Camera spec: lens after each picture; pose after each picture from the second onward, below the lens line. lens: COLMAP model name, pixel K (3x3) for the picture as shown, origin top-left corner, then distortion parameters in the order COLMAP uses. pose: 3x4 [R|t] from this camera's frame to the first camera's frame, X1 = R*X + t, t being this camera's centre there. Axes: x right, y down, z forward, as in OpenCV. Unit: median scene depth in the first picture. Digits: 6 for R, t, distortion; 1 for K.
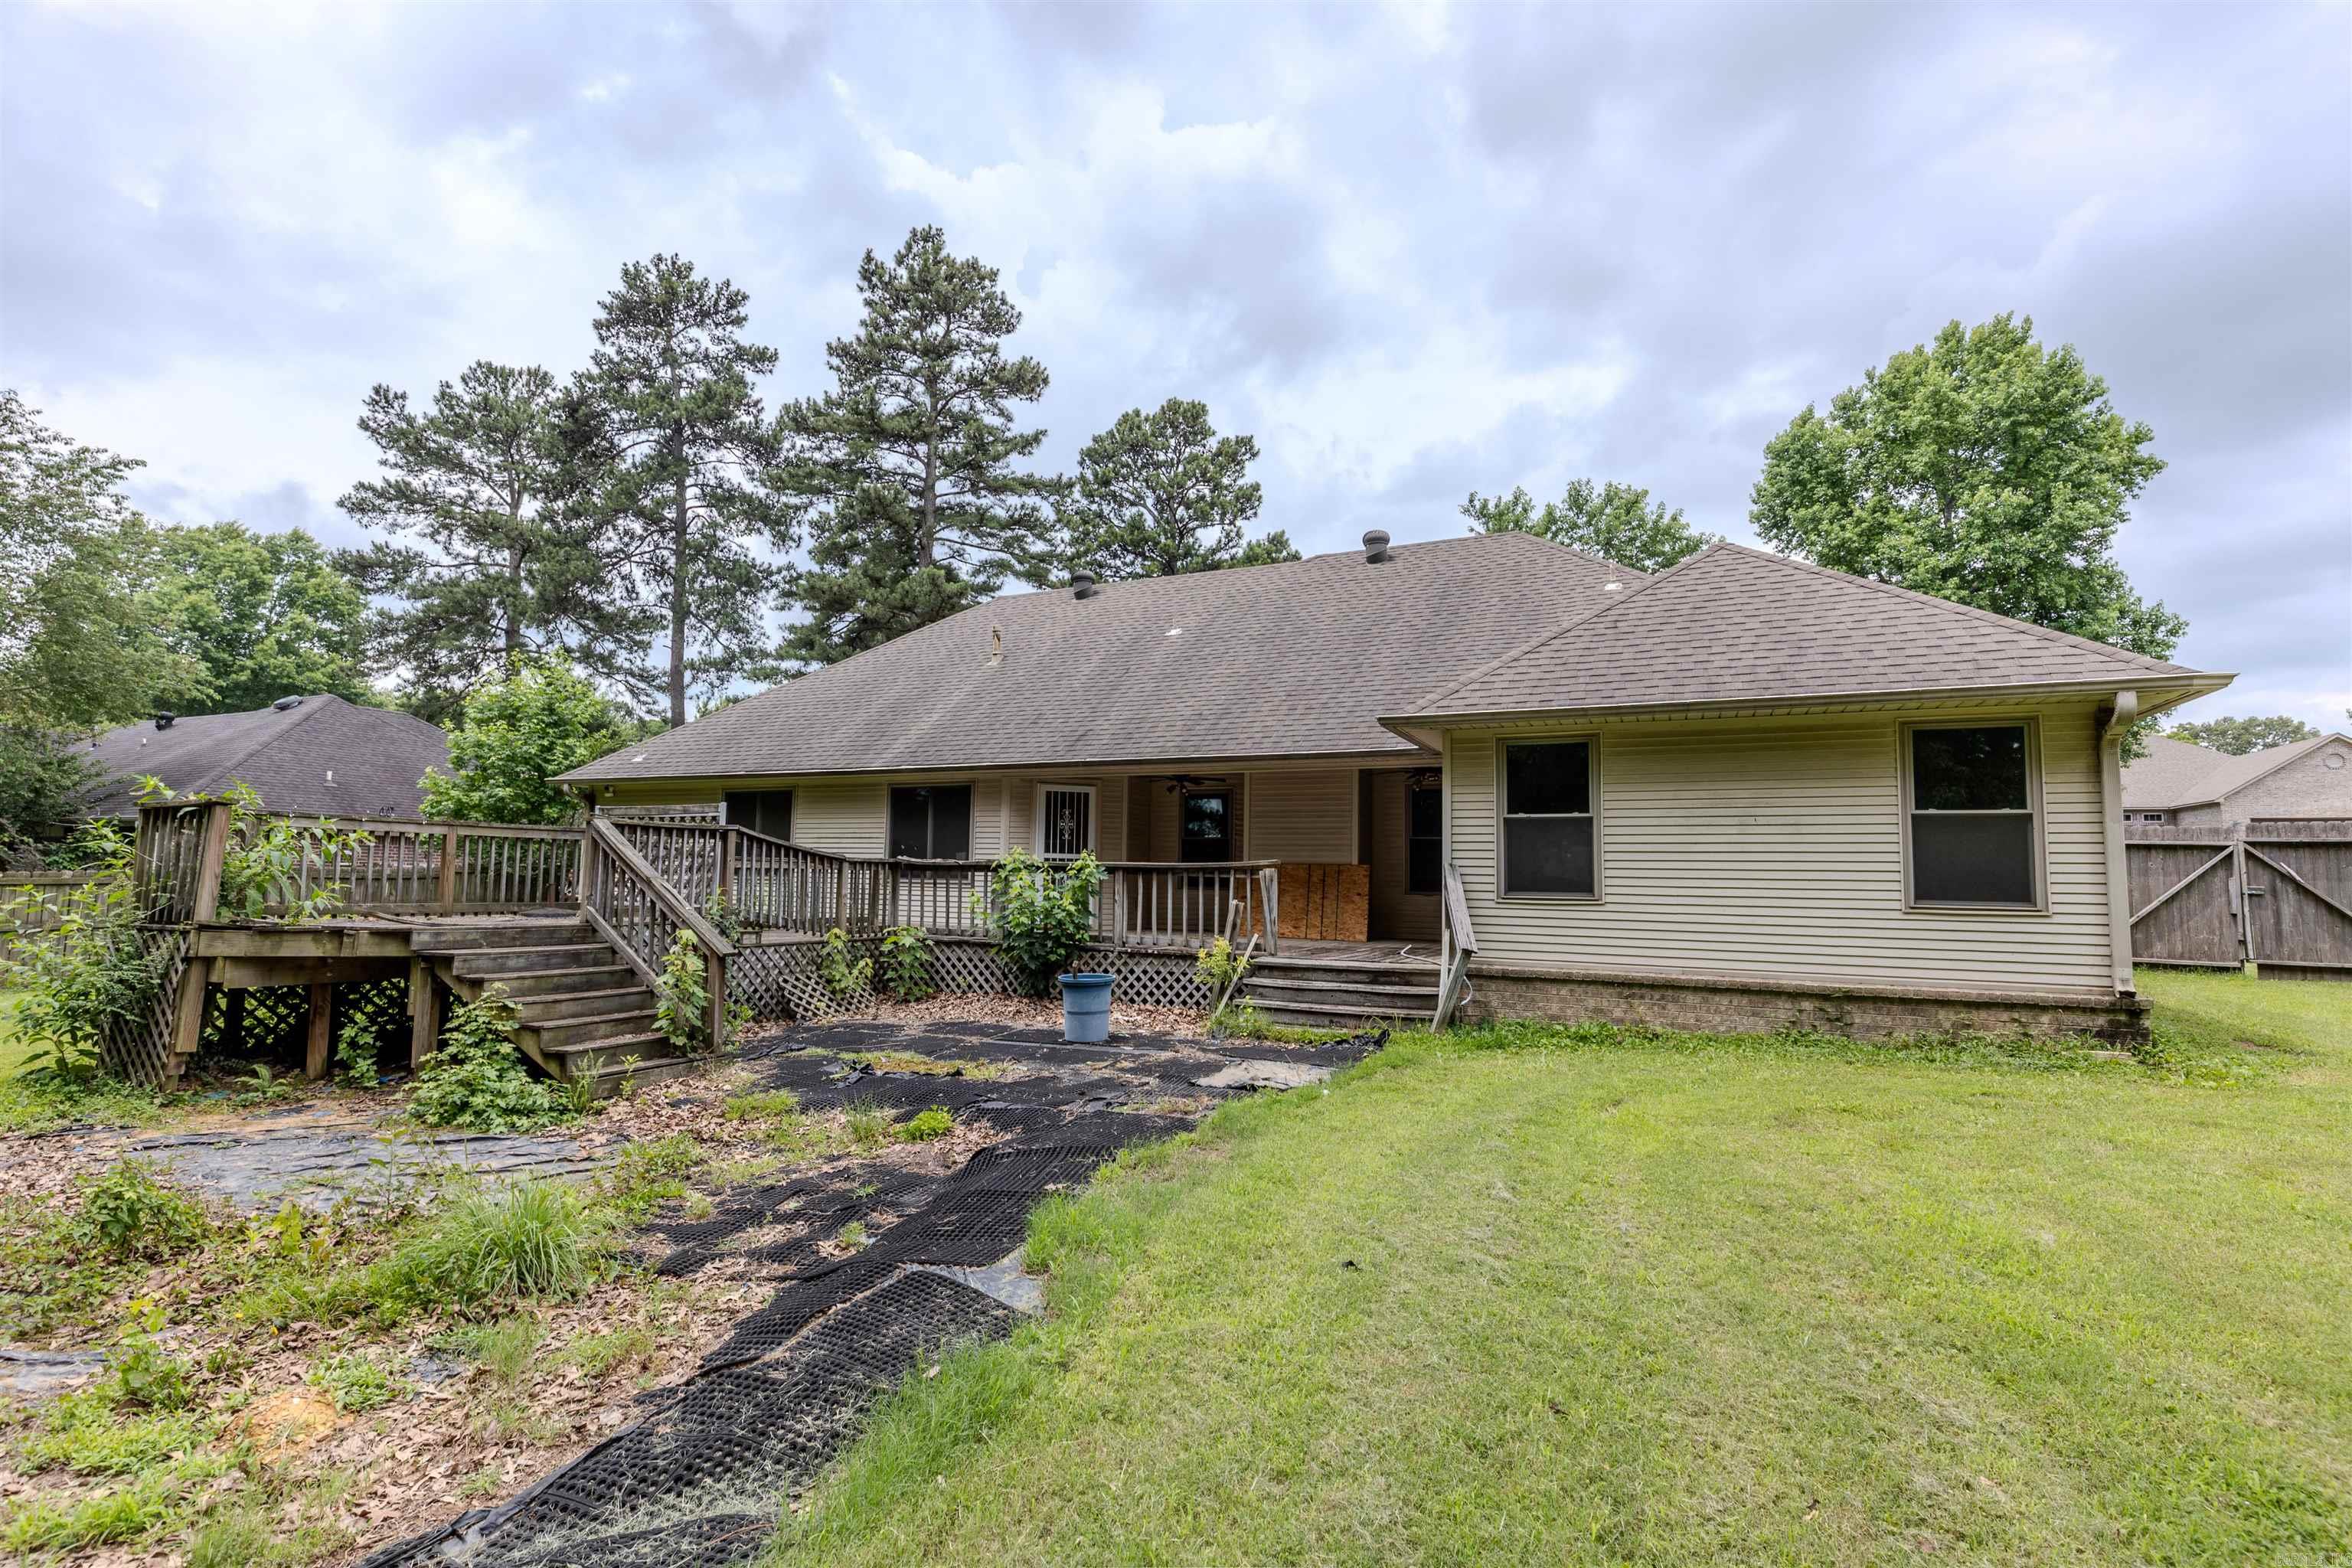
lens RADIAL K [[1067.2, 0, 1169.6], [0, 1067.2, 796.7], [0, 0, 1]] dist [0.006329, -0.002824]
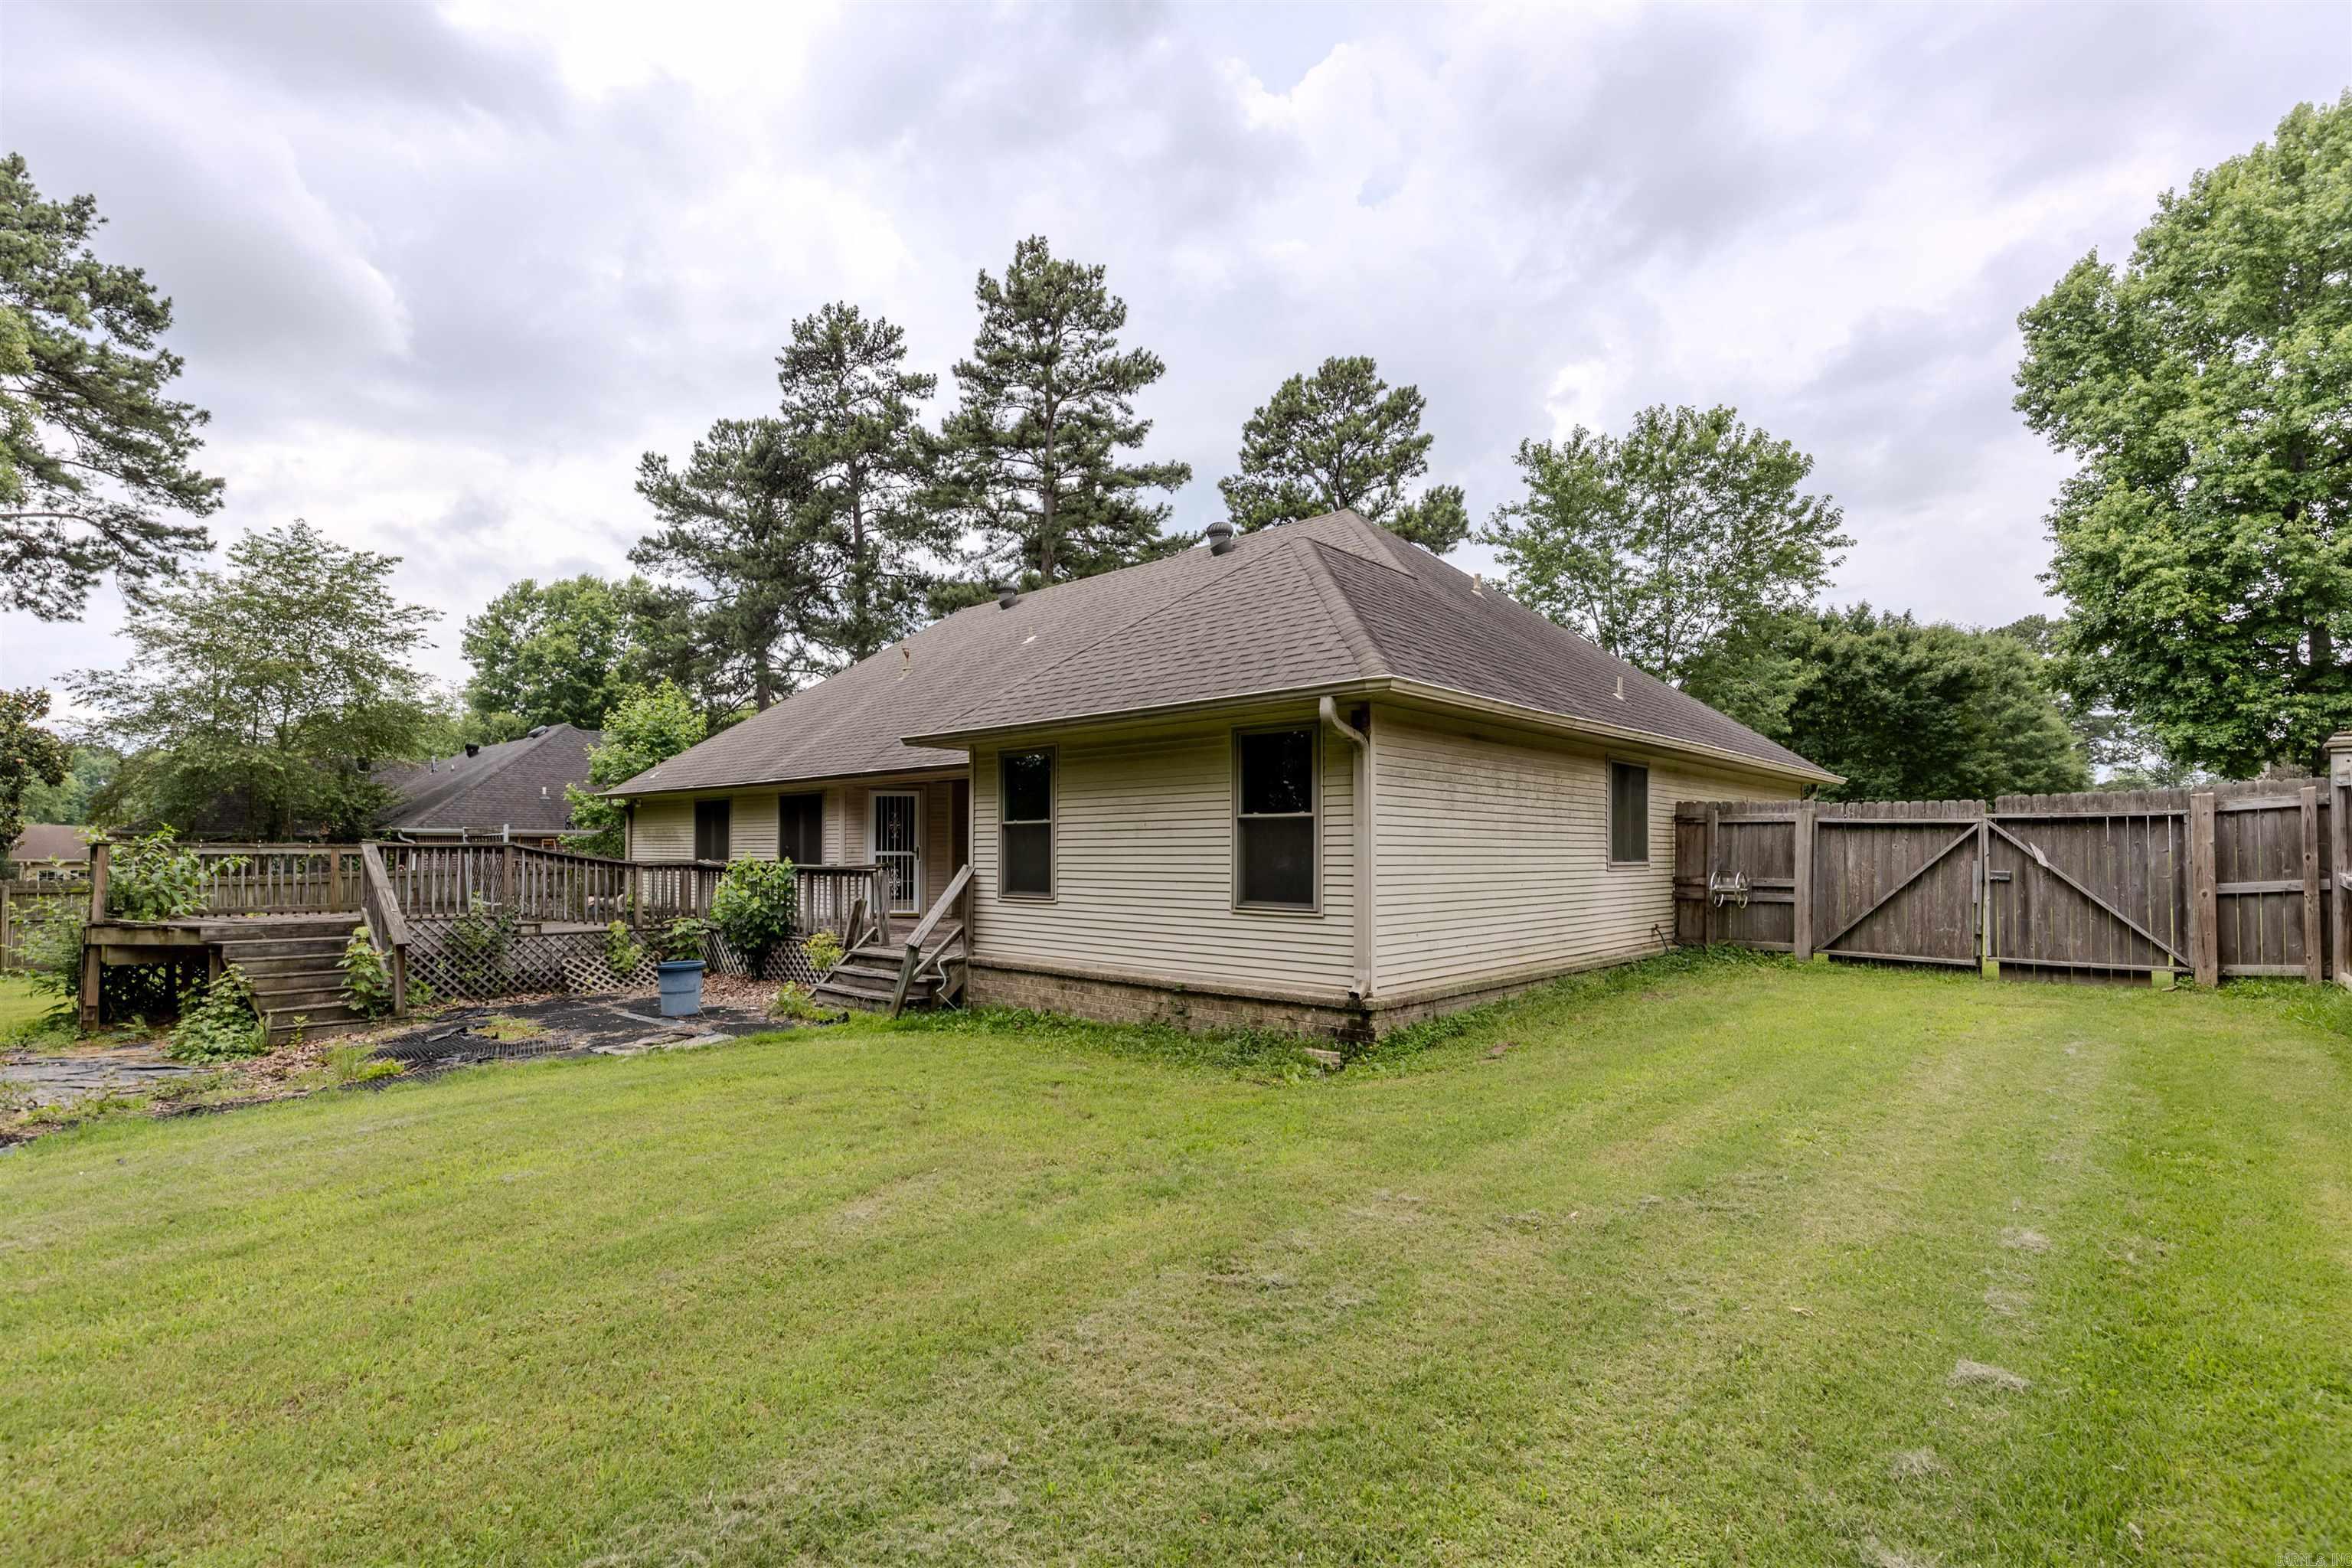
lens RADIAL K [[1089.2, 0, 1175.7], [0, 1089.2, 828.1], [0, 0, 1]] dist [0.003450, -0.000150]
pose [[0.954103, -0.024358, -0.298487, 0.203444], [0.041013, 0.997924, 0.049662, -0.006155], [0.296657, -0.059624, 0.953121, -0.004592]]
